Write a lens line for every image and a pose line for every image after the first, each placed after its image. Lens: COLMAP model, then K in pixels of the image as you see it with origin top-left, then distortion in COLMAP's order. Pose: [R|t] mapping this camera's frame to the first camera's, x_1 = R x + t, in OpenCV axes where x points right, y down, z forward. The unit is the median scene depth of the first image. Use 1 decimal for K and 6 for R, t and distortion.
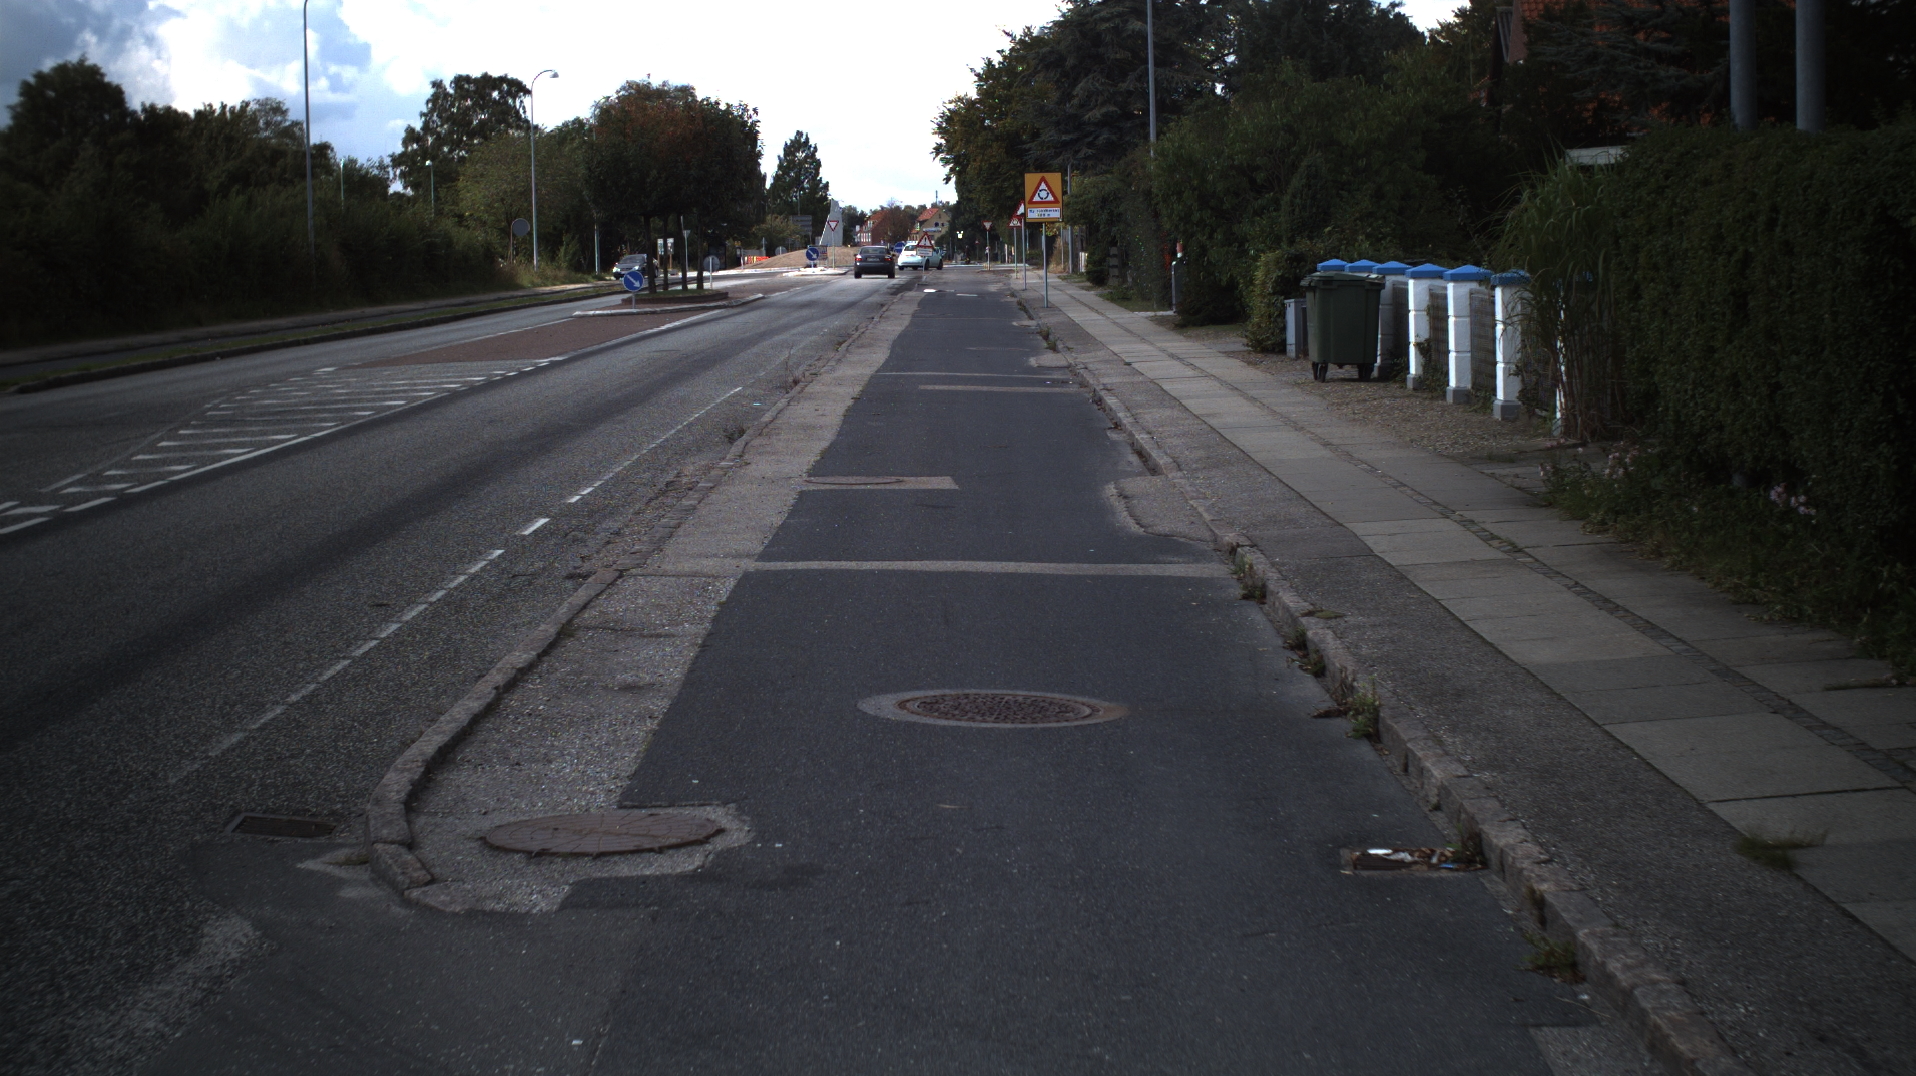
lens RADIAL K [[3495.8, 0, 958.0], [0, 3495.8, 538.0], [0, 0, 1]] dist [-0.231760, -0.129032]
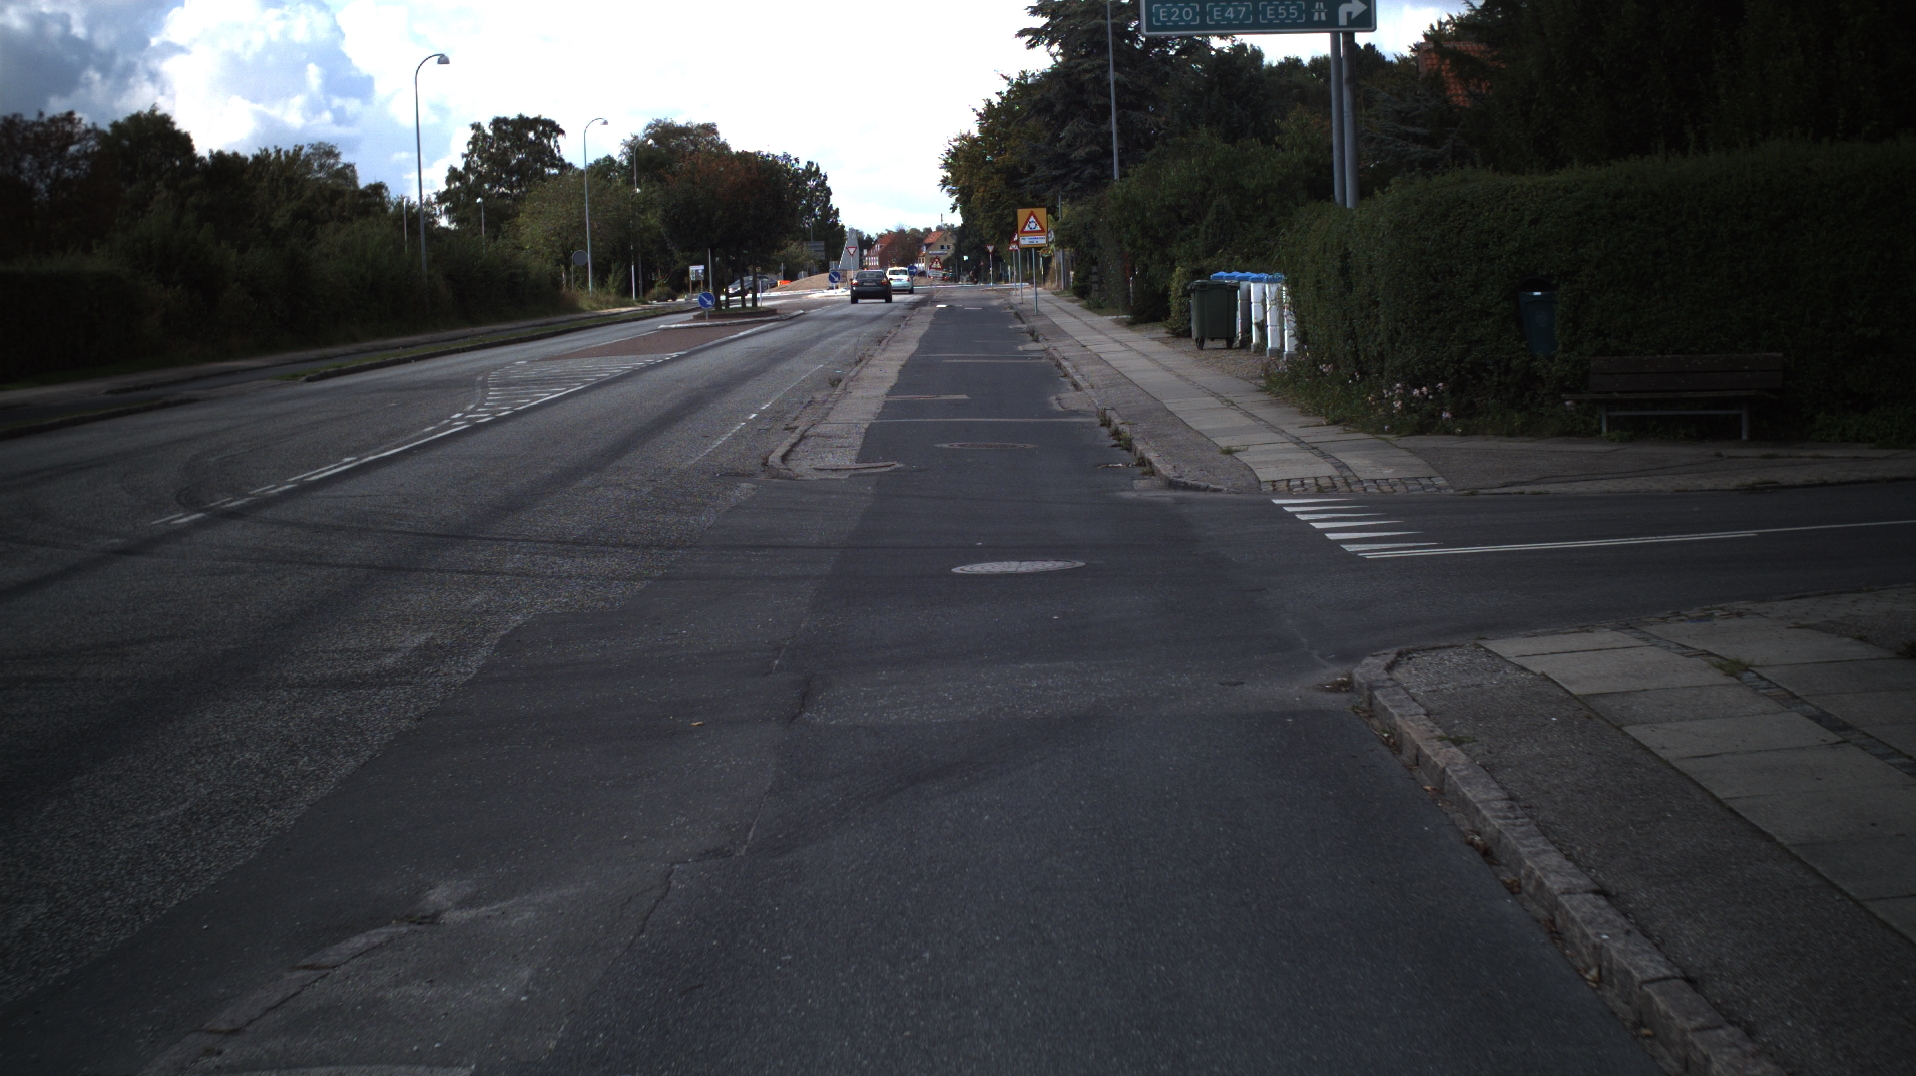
lens RADIAL K [[3495.8, 0, 958.0], [0, 3495.8, 538.0], [0, 0, 1]] dist [-0.231760, -0.129032]
pose [[0.999835, -0.017957, -0.002909, -0.000586], [0.017939, 0.999820, -0.006257, 0.017884], [0.003021, 0.006203, 0.999976, -0.213527]]
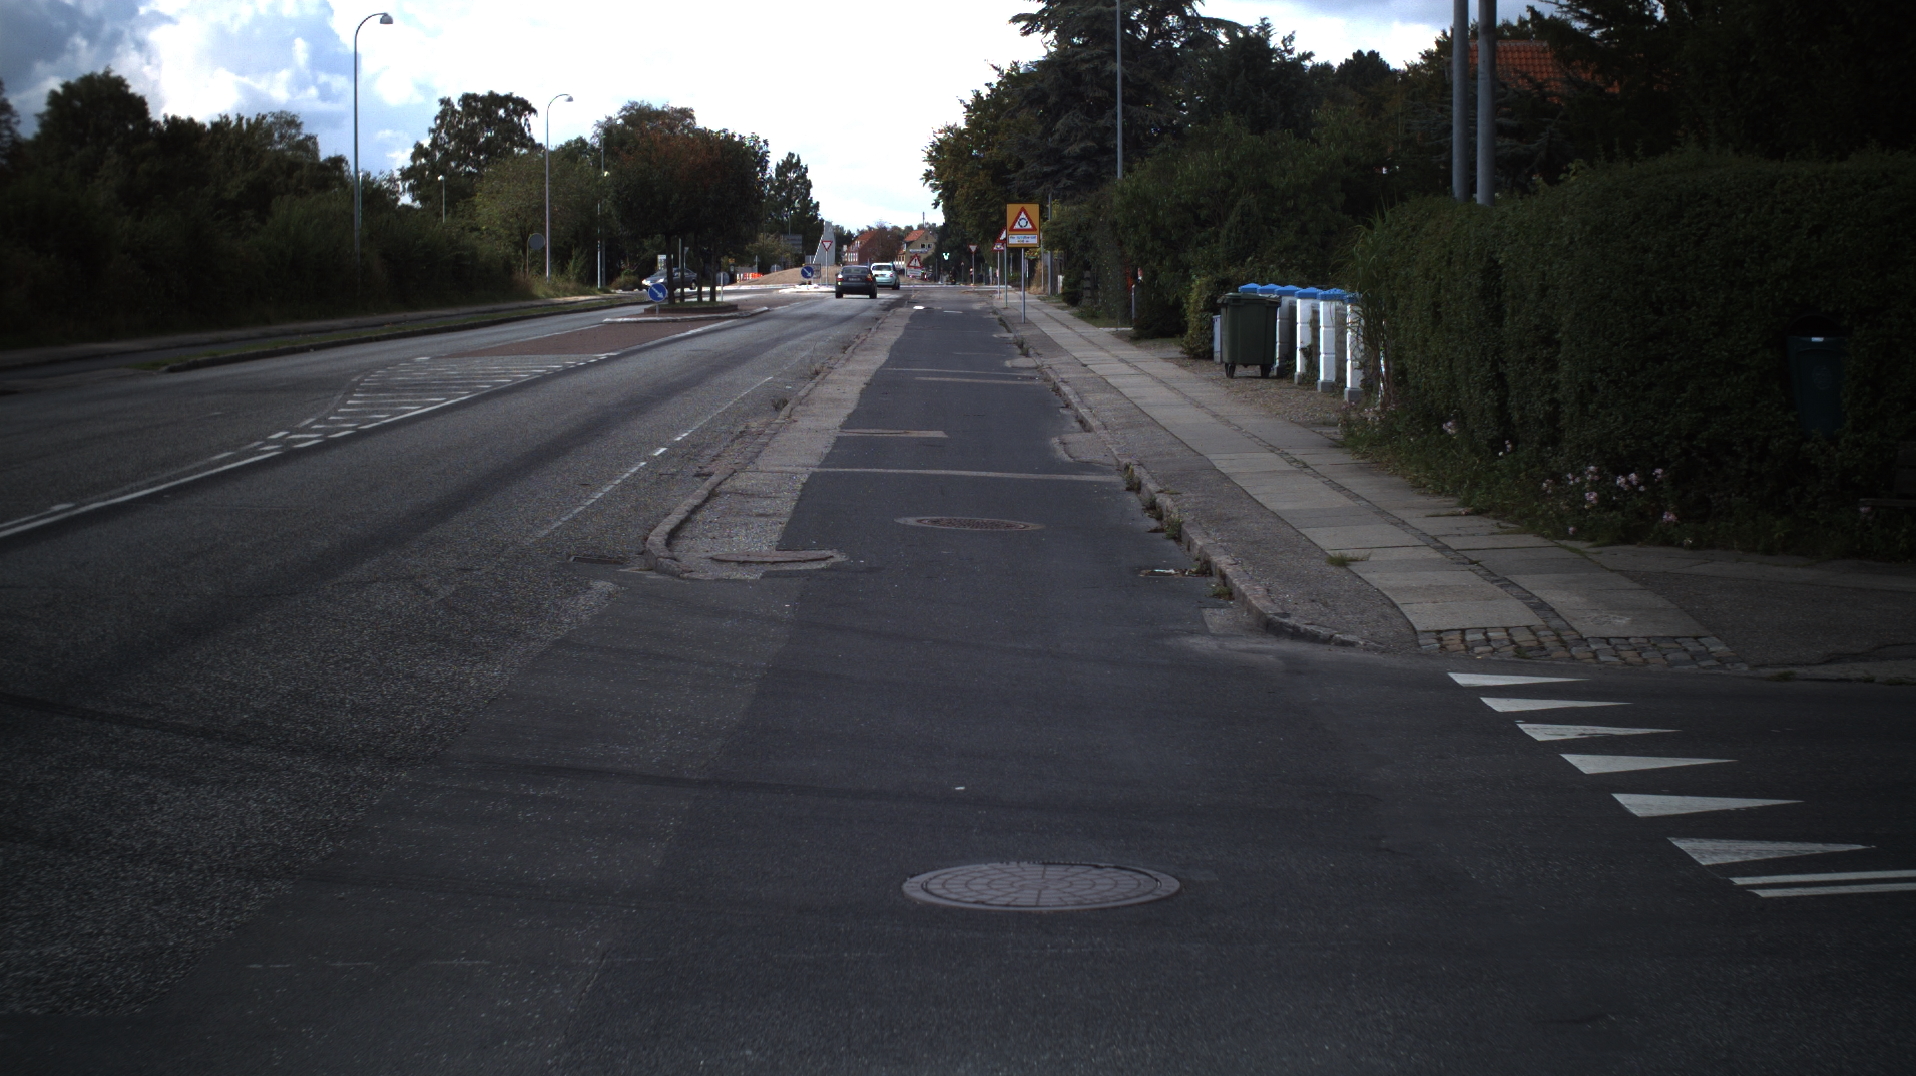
lens RADIAL K [[3495.8, 0, 958.0], [0, 3495.8, 538.0], [0, 0, 1]] dist [-0.231760, -0.129032]
pose [[0.999793, 0.019526, 0.005697, -0.000807], [-0.019491, 0.999791, -0.006226, 0.009054], [-0.005817, 0.006114, 0.999964, -0.106808]]
